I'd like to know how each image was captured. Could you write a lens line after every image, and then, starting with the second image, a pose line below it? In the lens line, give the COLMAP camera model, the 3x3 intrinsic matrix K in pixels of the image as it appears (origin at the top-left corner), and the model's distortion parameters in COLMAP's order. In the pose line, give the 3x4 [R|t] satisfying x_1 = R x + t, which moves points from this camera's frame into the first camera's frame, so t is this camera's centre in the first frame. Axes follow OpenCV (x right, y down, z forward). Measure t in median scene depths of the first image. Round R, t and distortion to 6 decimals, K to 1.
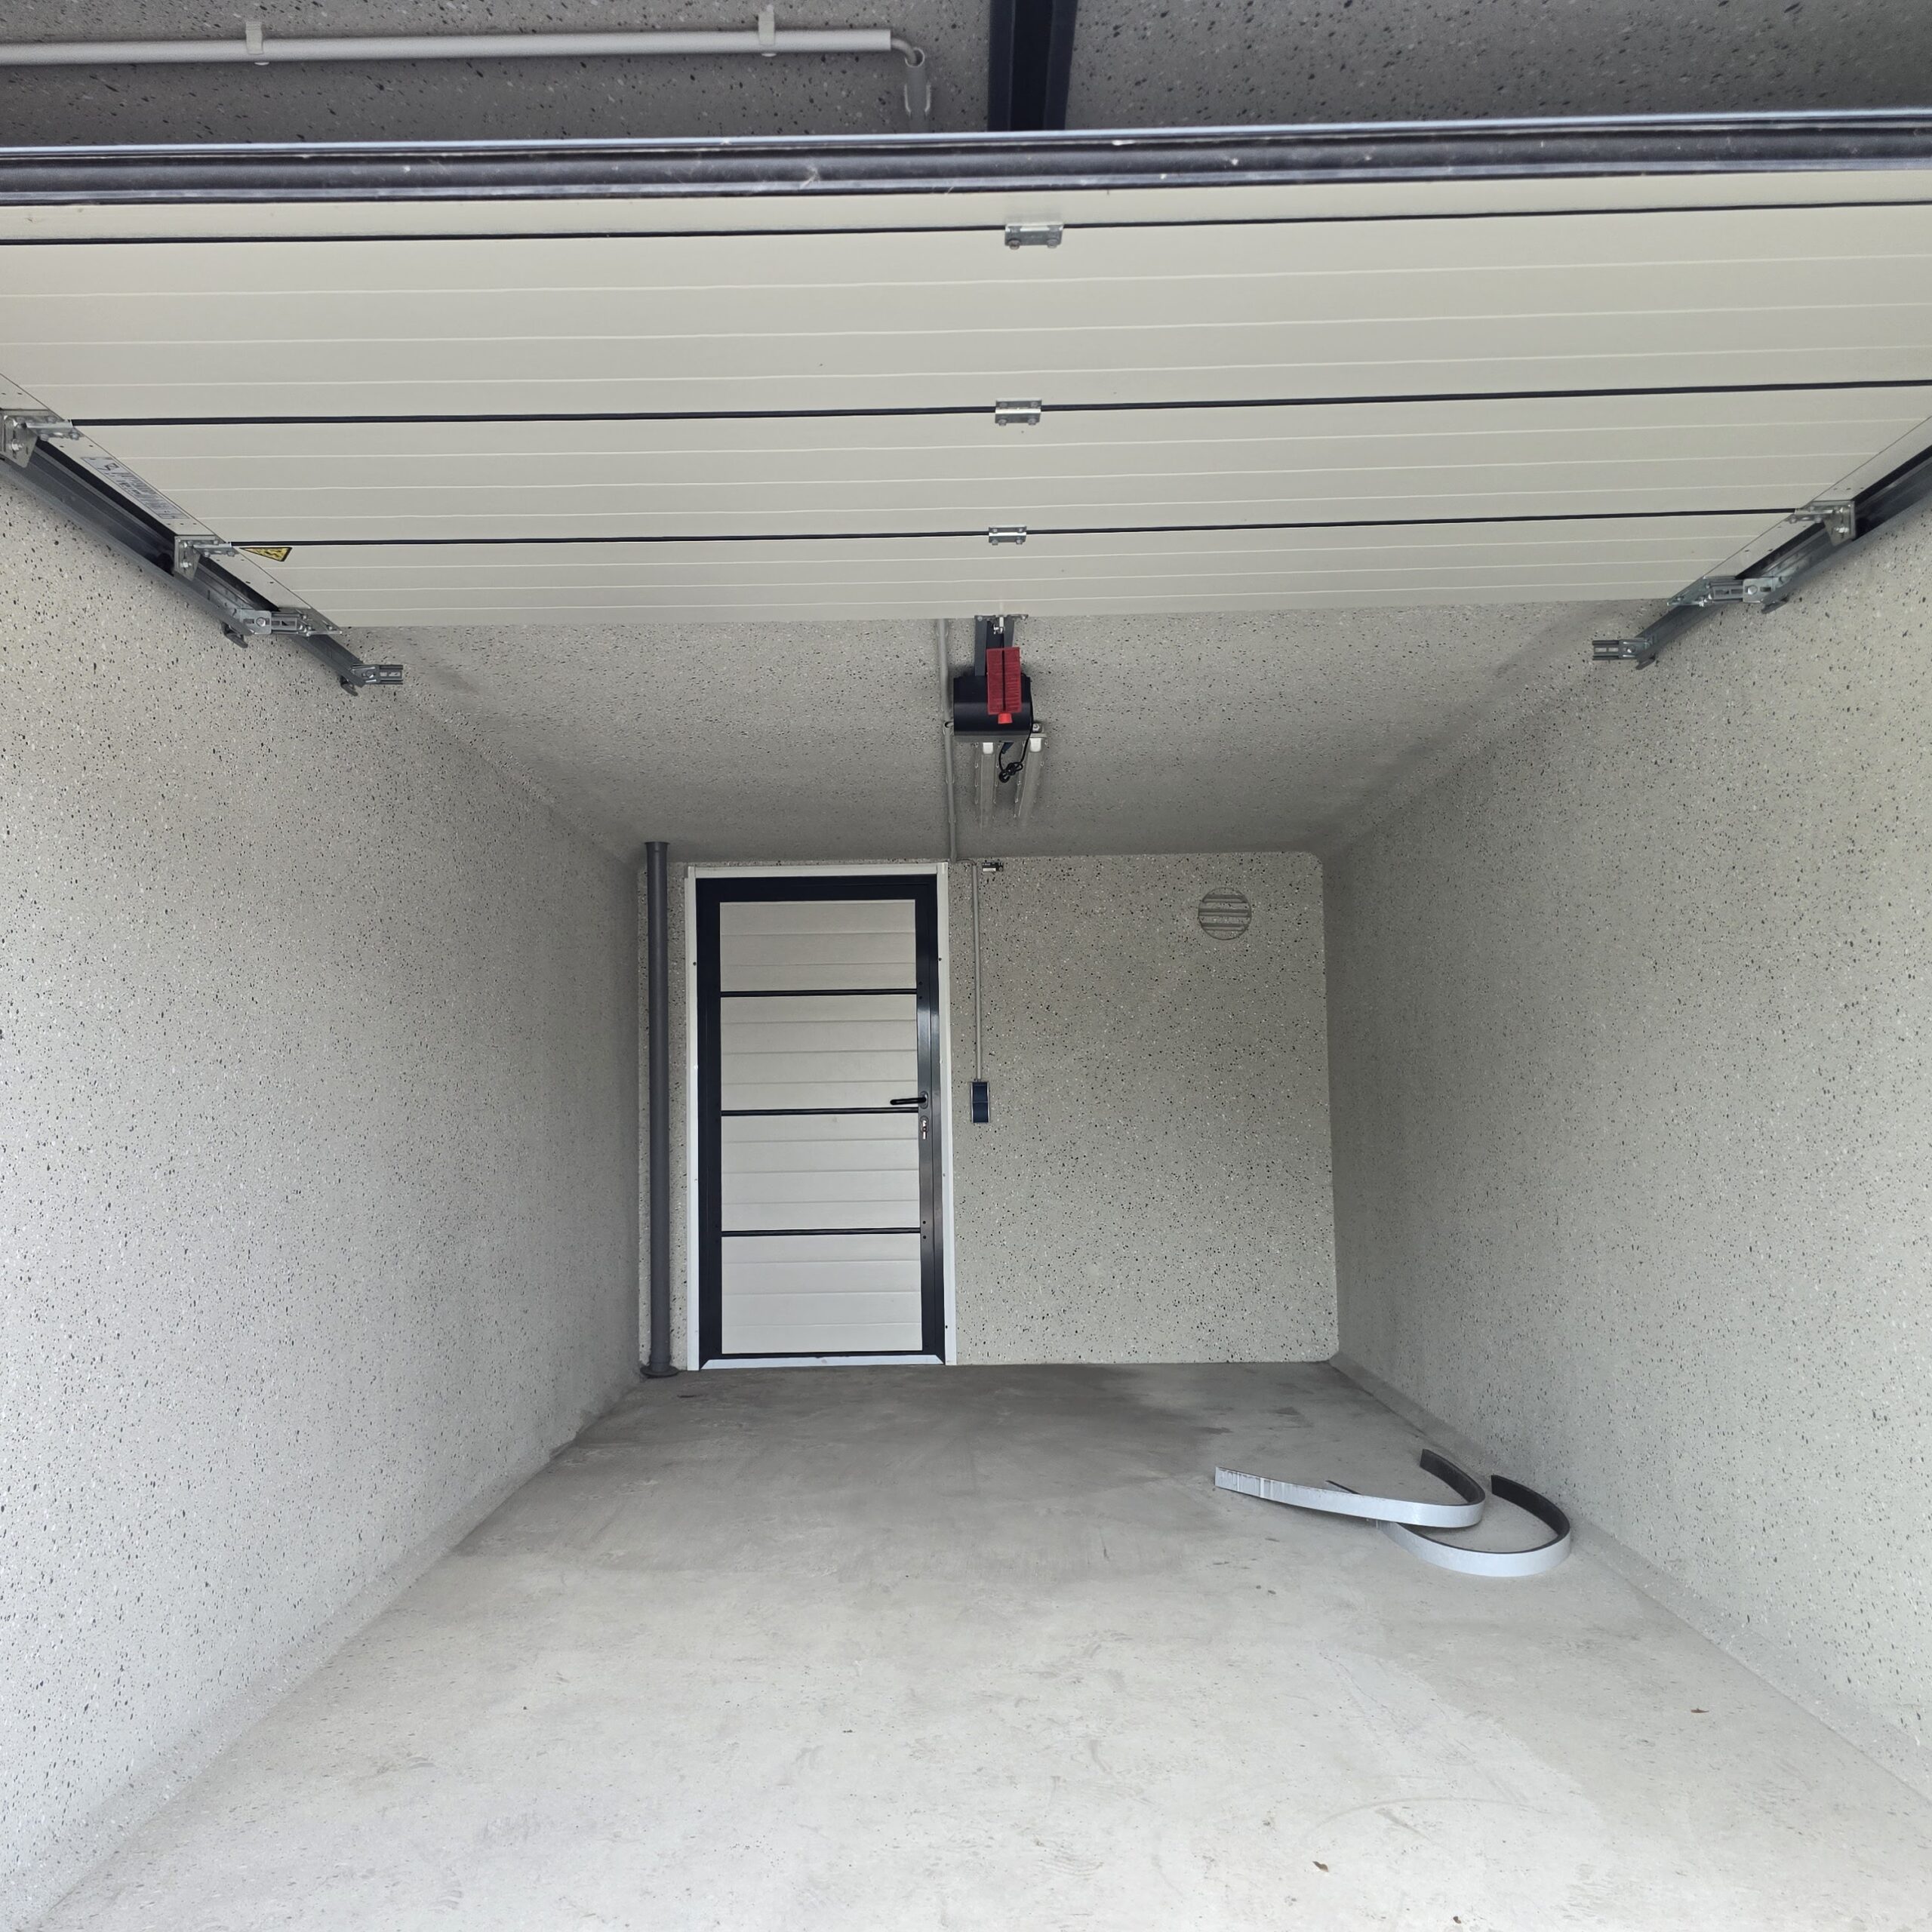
lens RADIAL K [[1736.1, 0, 965.2], [0, 1736.1, 977.2], [0, 0, 1]] dist [0.081423, -0.088239]
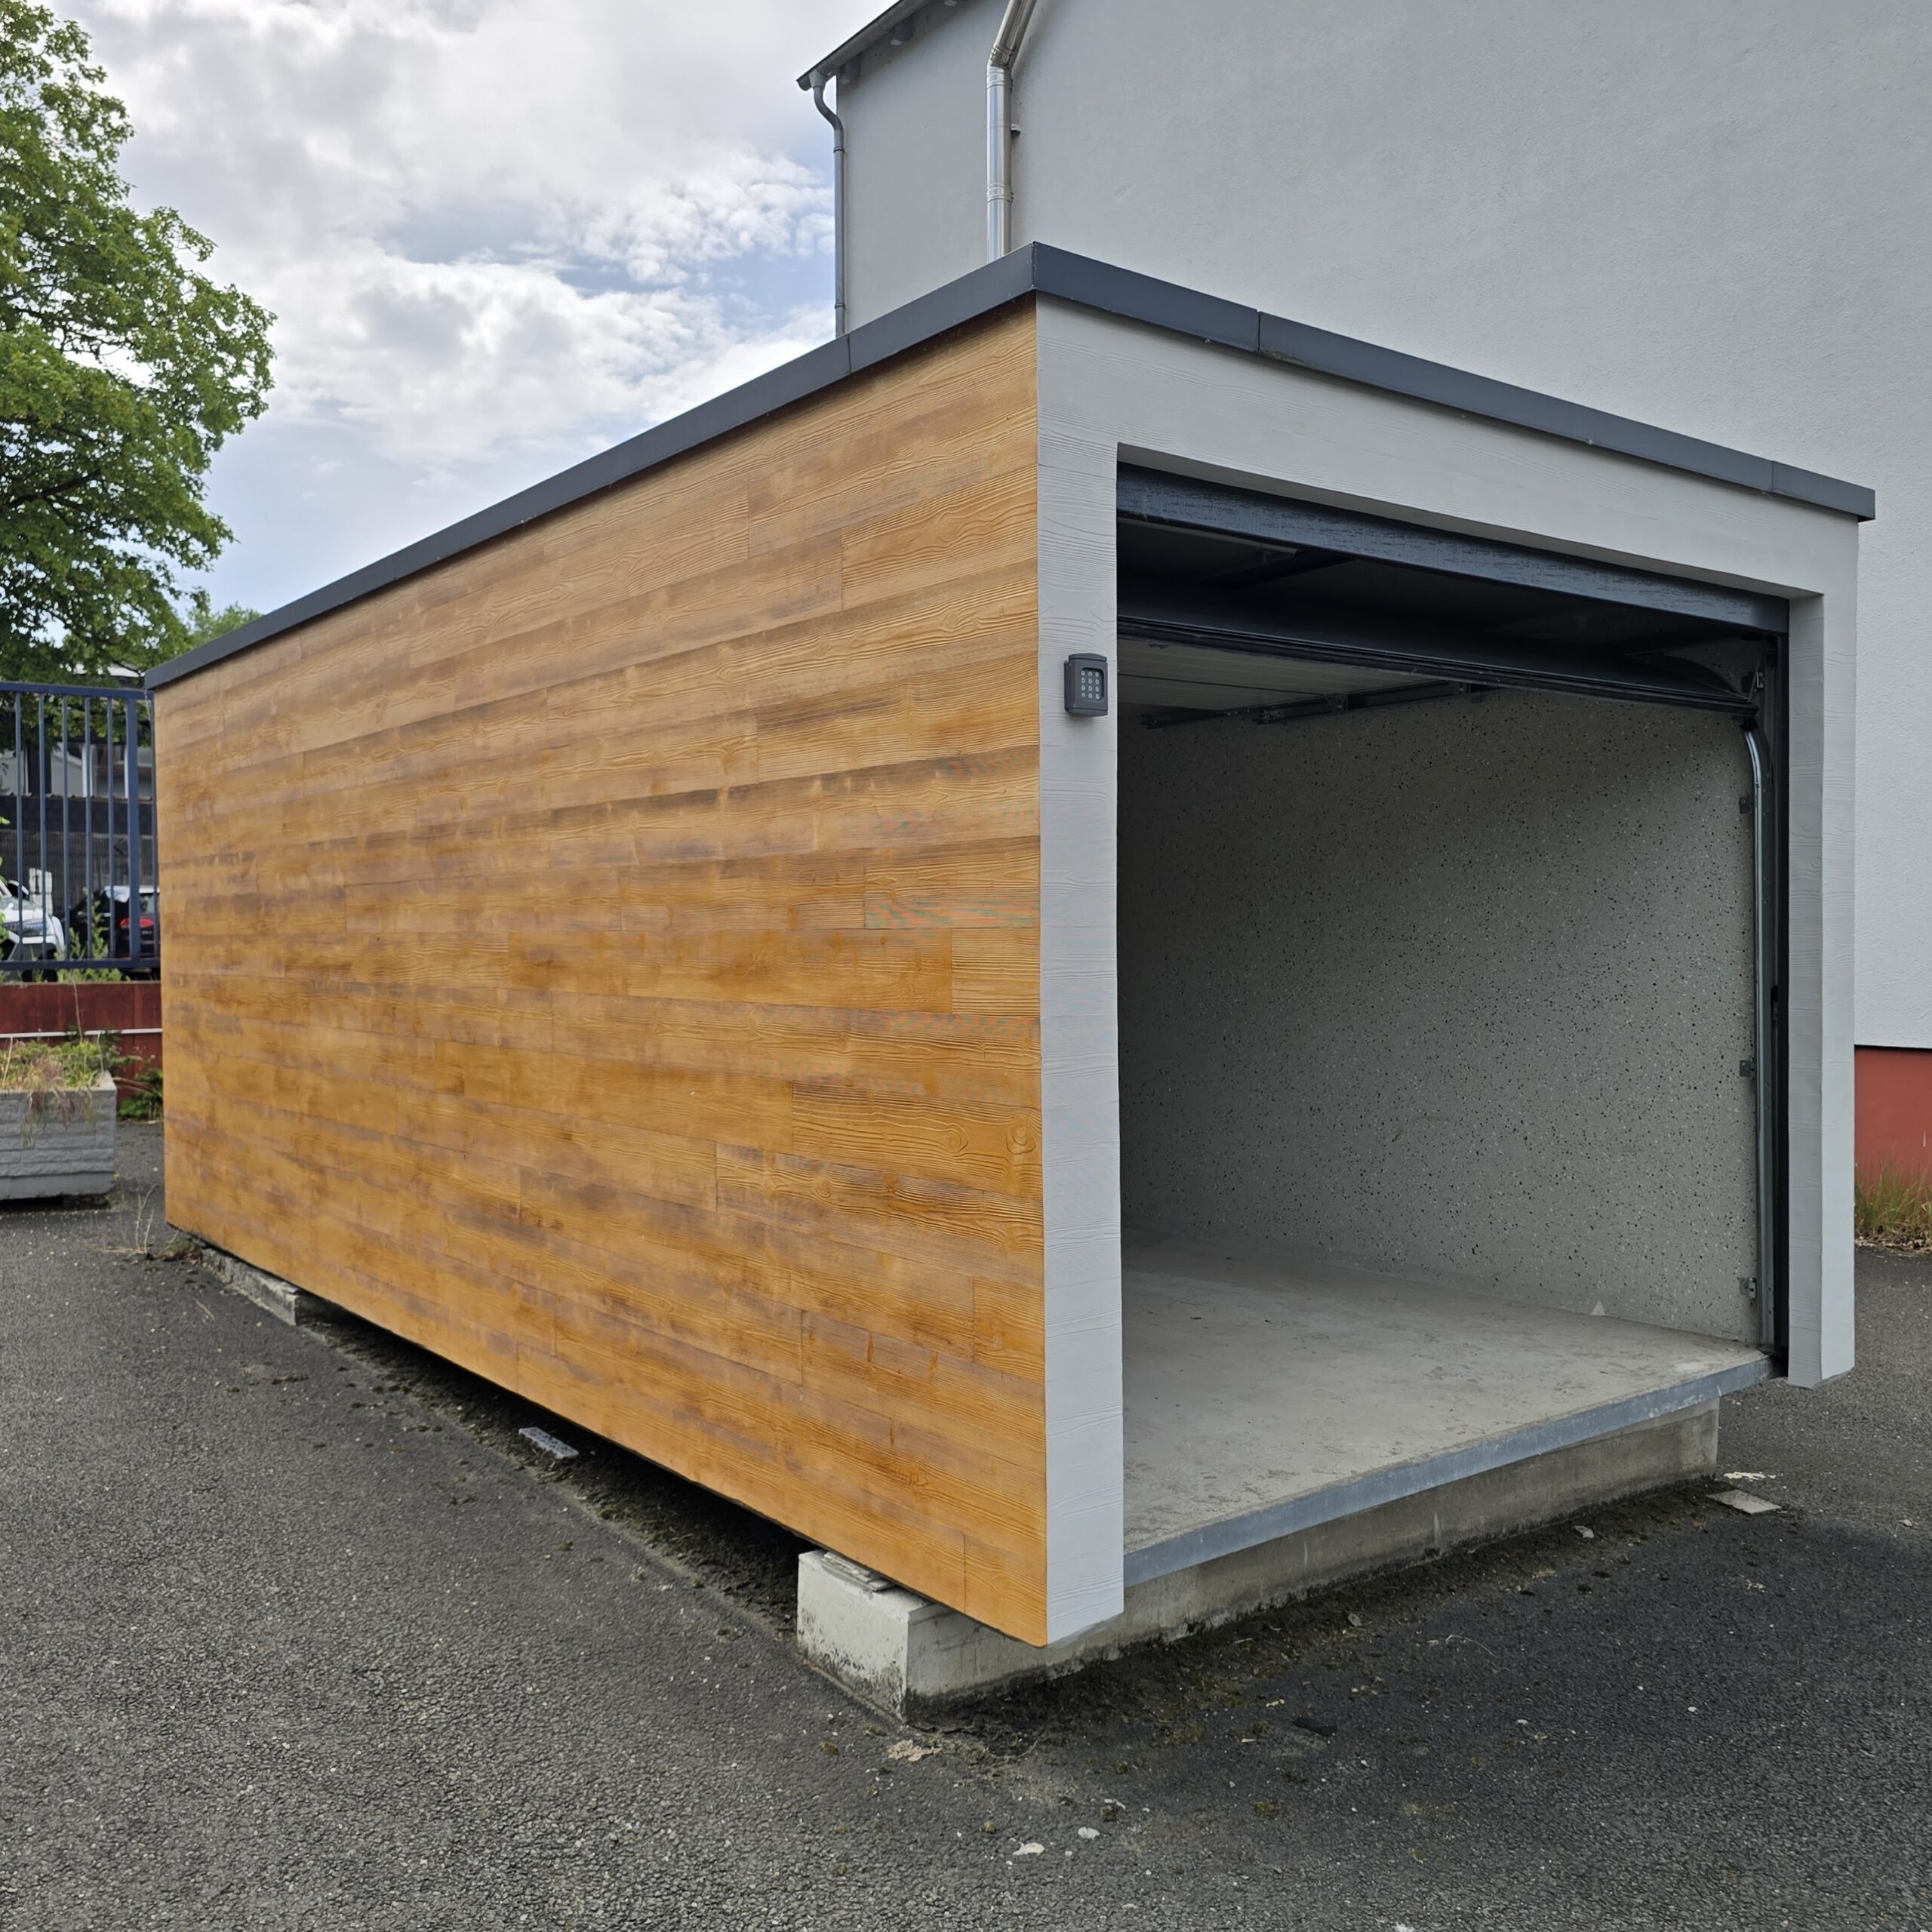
lens RADIAL K [[1736.1, 0, 965.2], [0, 1736.1, 977.2], [0, 0, 1]] dist [0.081423, -0.088239]
pose [[0.788505, -0.008725, 0.614966, -0.488223], [-0.044263, 0.996501, 0.070893, -0.021150], [-0.613433, -0.083120, 0.785360, -0.178275]]
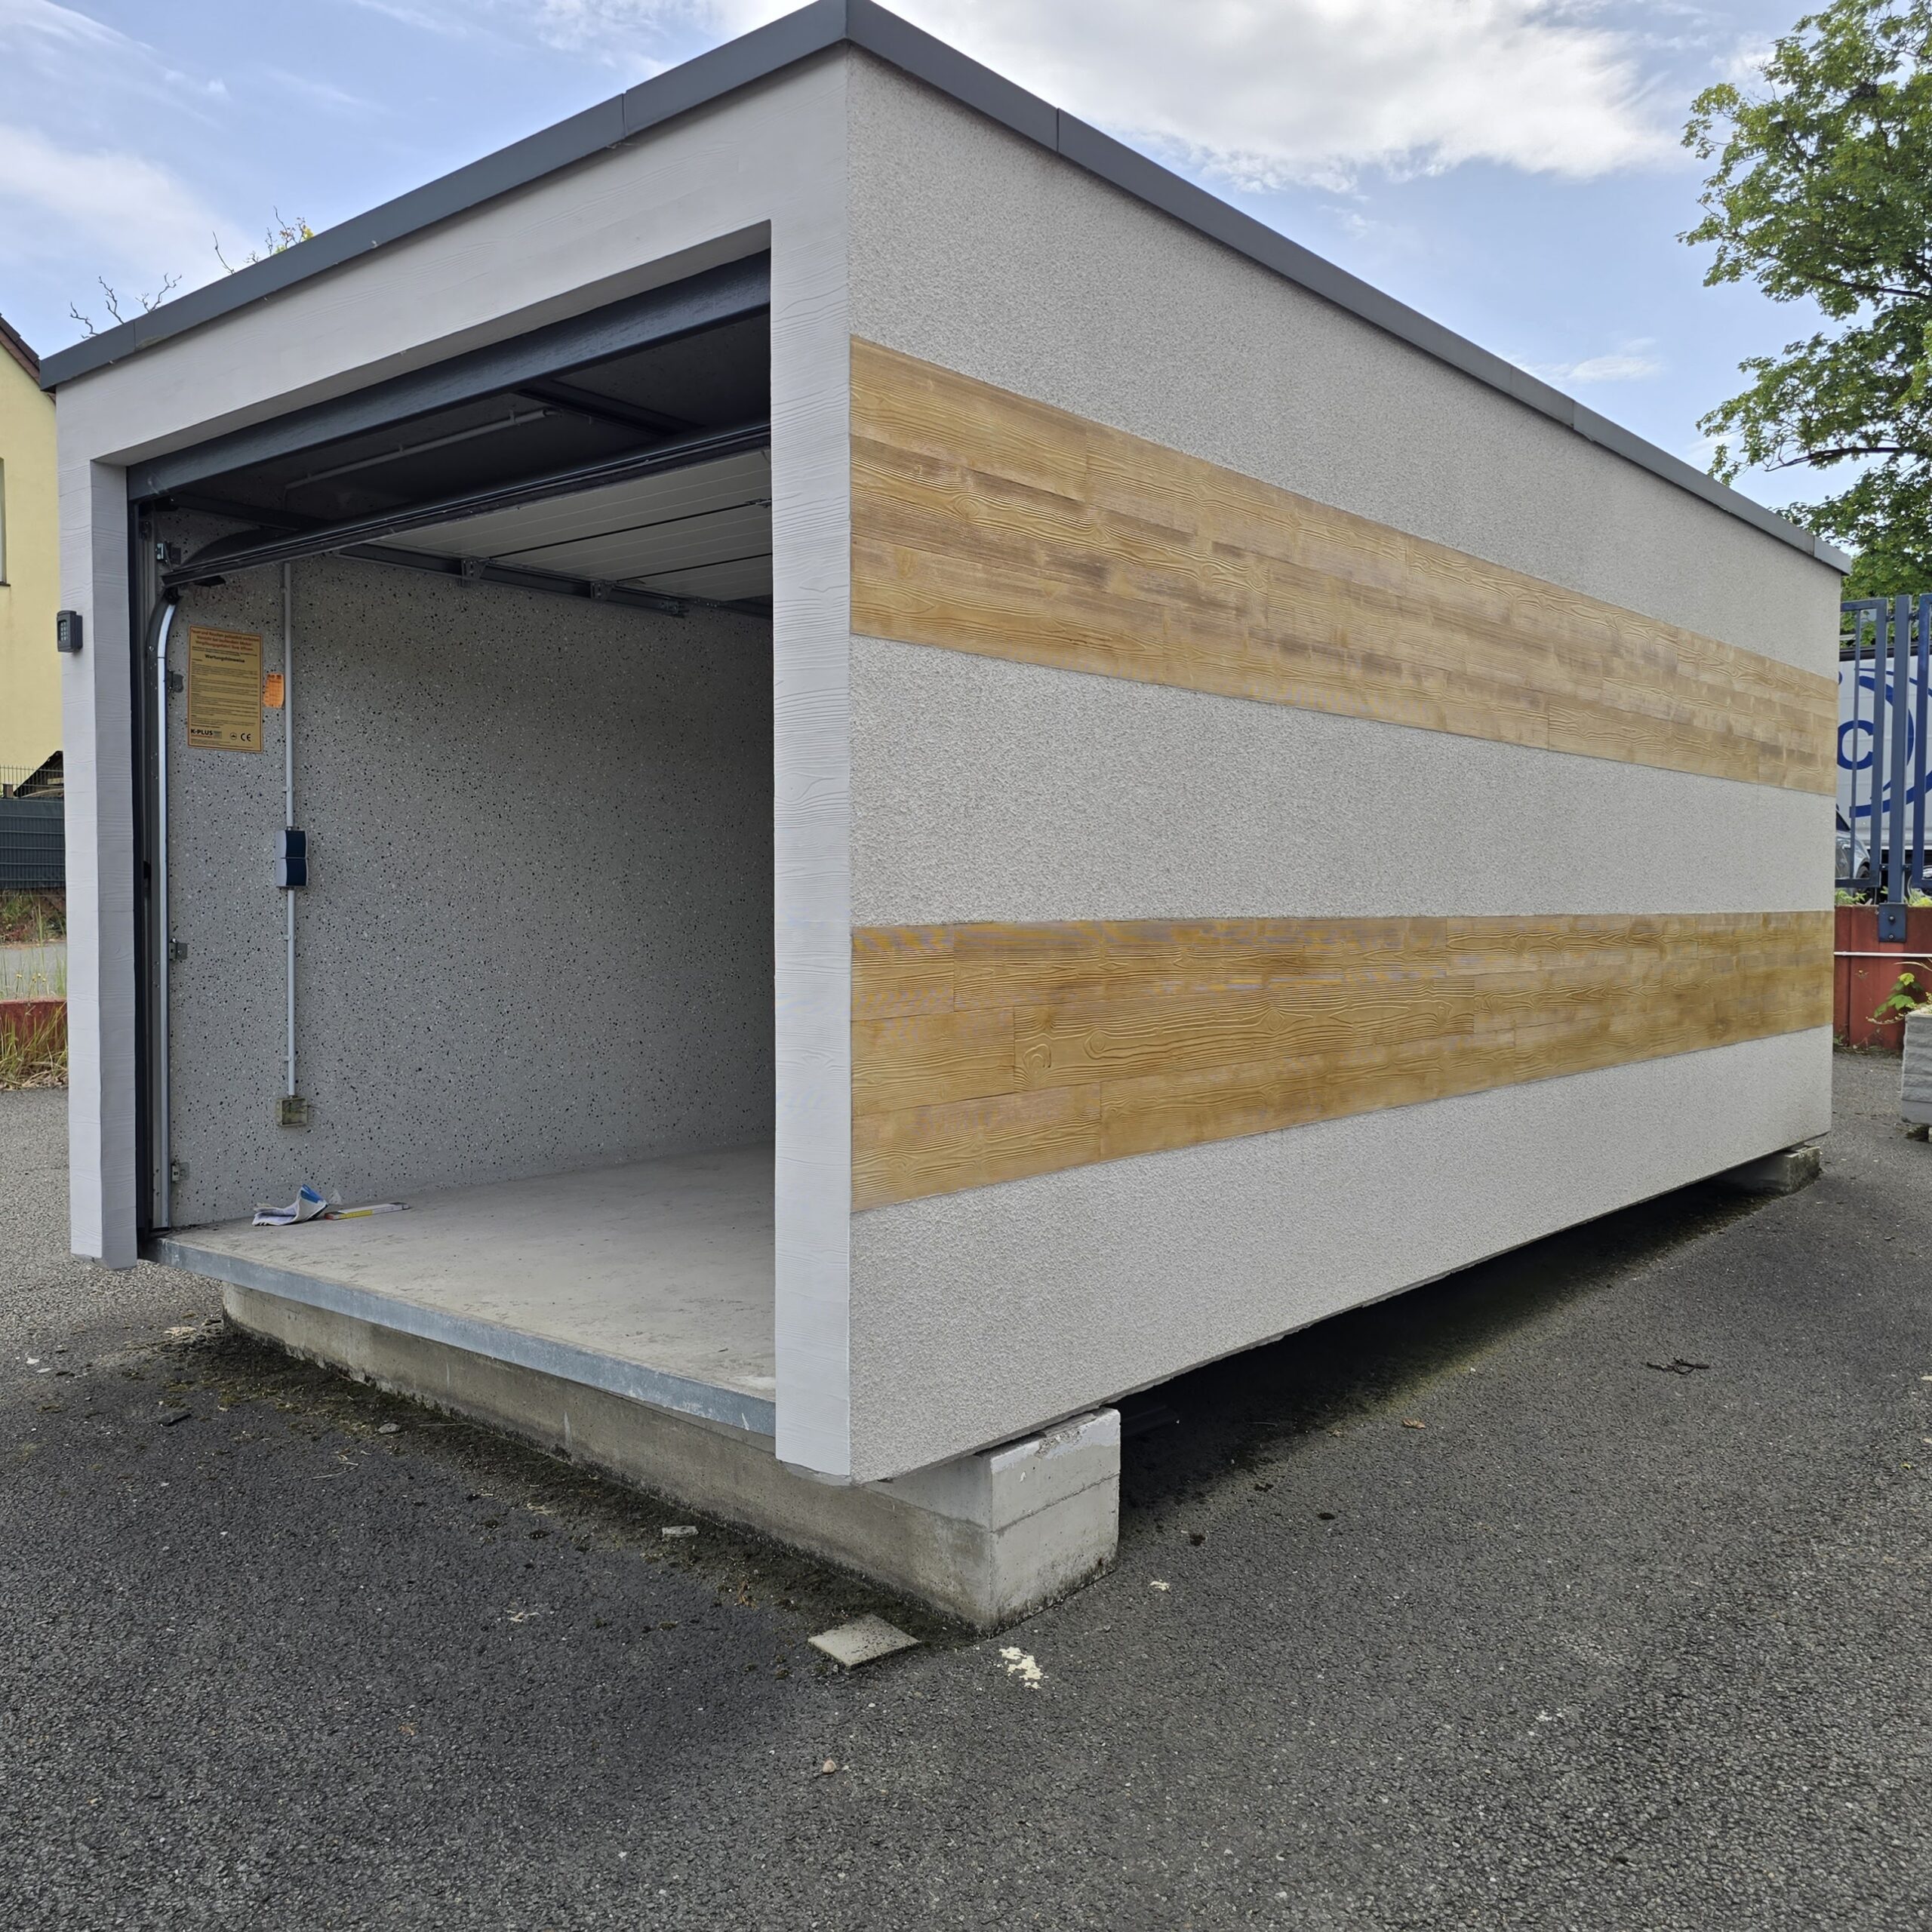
lens RADIAL K [[1714.7, 0, 958.9], [0, 1714.7, 950.3], [0, 0, 1]] dist [0.079960, -0.094439]
pose [[0.763354, 0.037228, -0.644907, 0.513383], [0.029097, 0.995343, 0.091898, 0.005204], [0.645325, -0.088915, 0.758716, -0.141875]]
